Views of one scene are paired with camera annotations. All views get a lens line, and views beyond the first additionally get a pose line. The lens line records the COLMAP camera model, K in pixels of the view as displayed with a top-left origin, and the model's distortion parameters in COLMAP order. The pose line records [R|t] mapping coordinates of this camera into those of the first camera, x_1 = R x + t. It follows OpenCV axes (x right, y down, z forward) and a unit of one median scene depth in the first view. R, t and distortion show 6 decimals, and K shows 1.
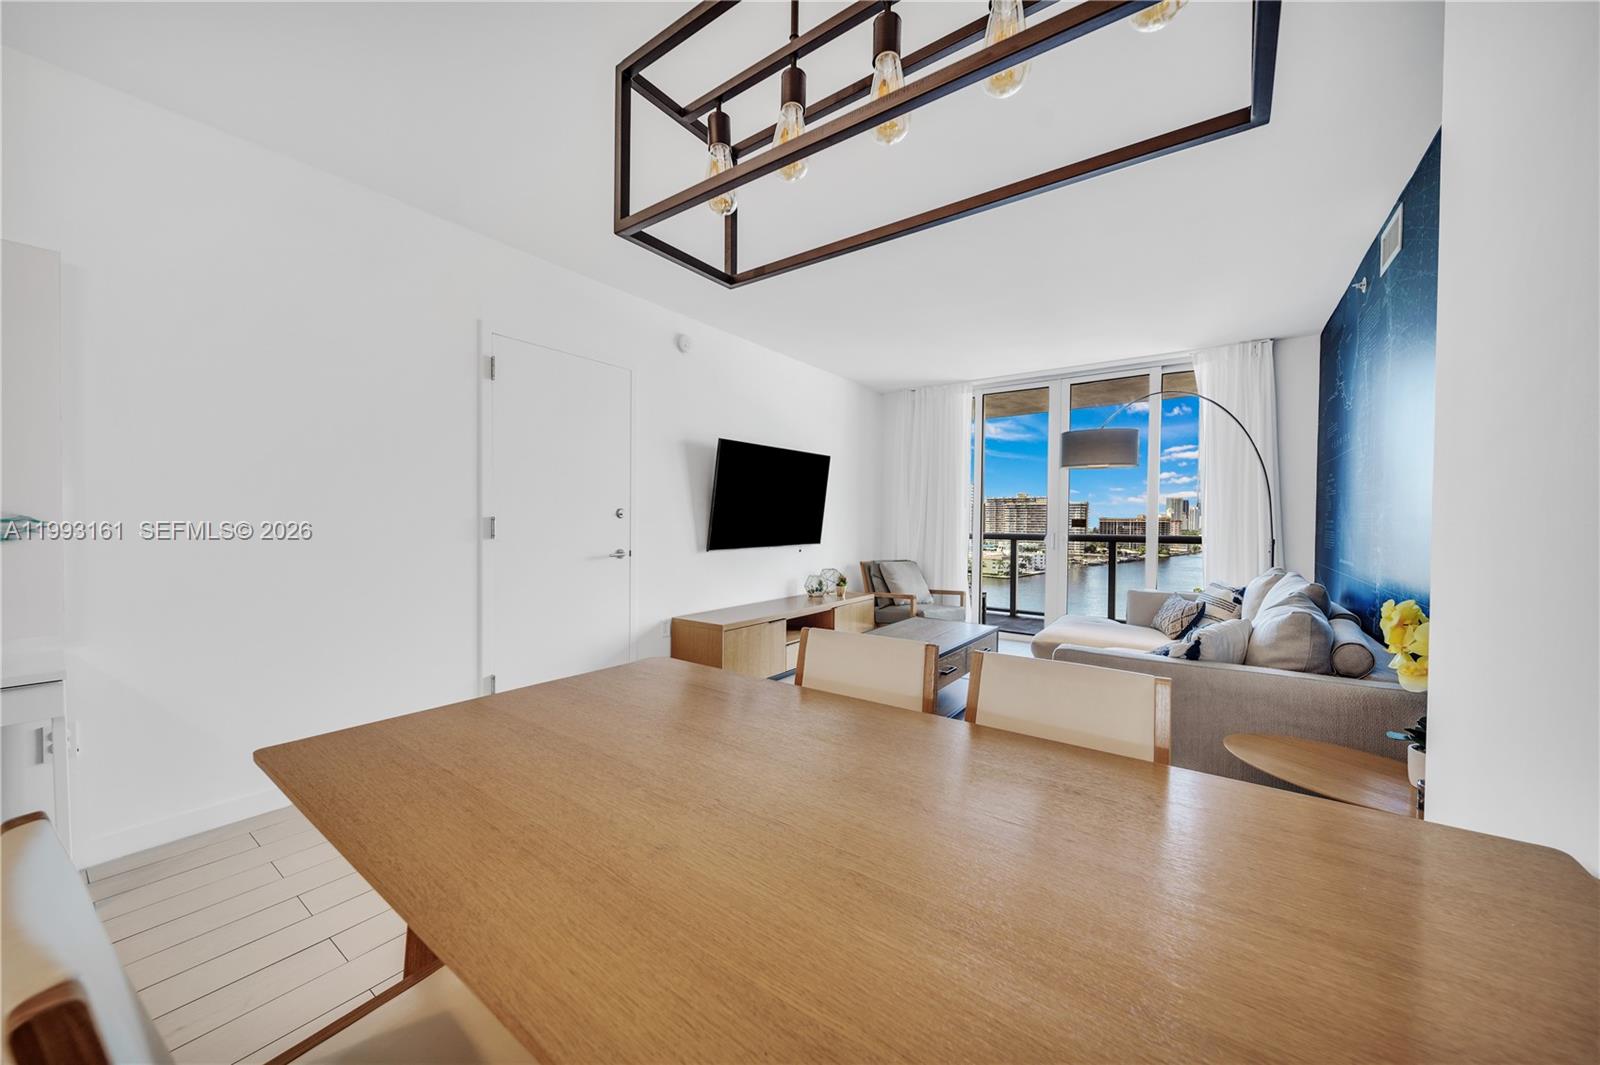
lens RADIAL K [[574.1, 0, 803.7], [0, 574.1, 522.2], [0, 0, 1]] dist [-0.002869, -0.000471]
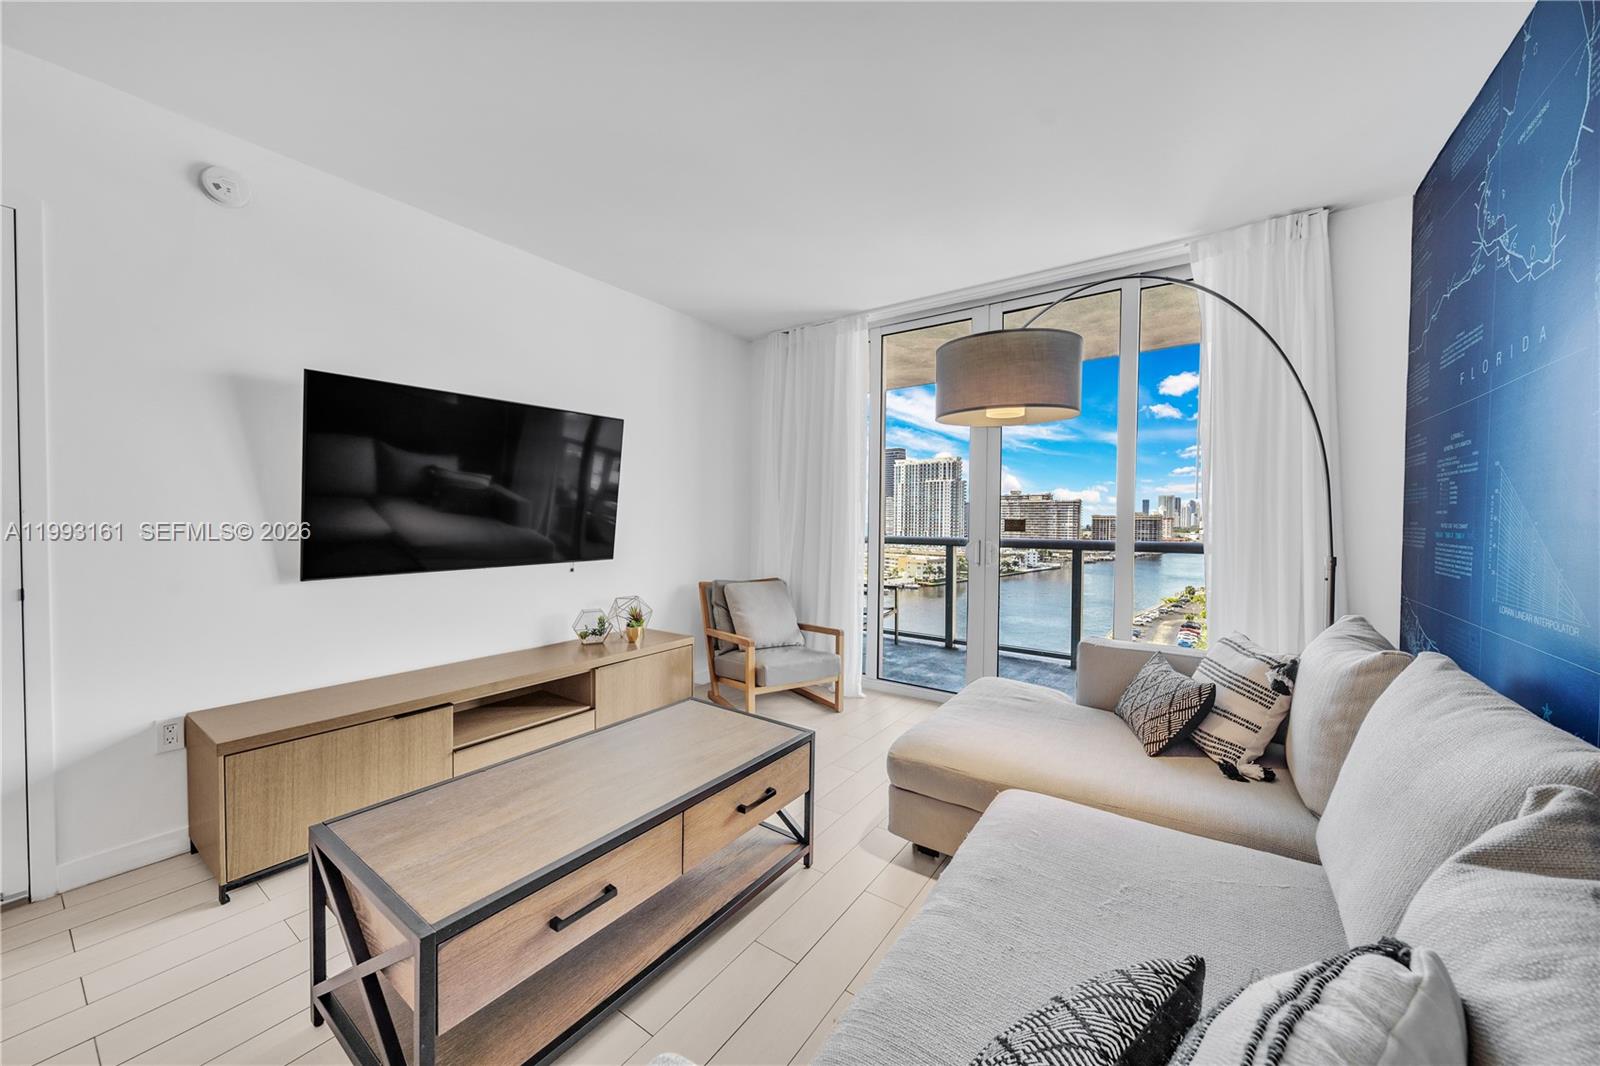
lens RADIAL K [[574.1, 0, 803.7], [0, 574.1, 522.7], [0, 0, 1]] dist [-0.002869, -0.000471]
pose [[0.999952, -0.001569, 0.009695, 0.258680], [0.001523, 0.999987, 0.004797, -0.005498], [-0.009702, -0.004782, 0.999941, 0.388035]]
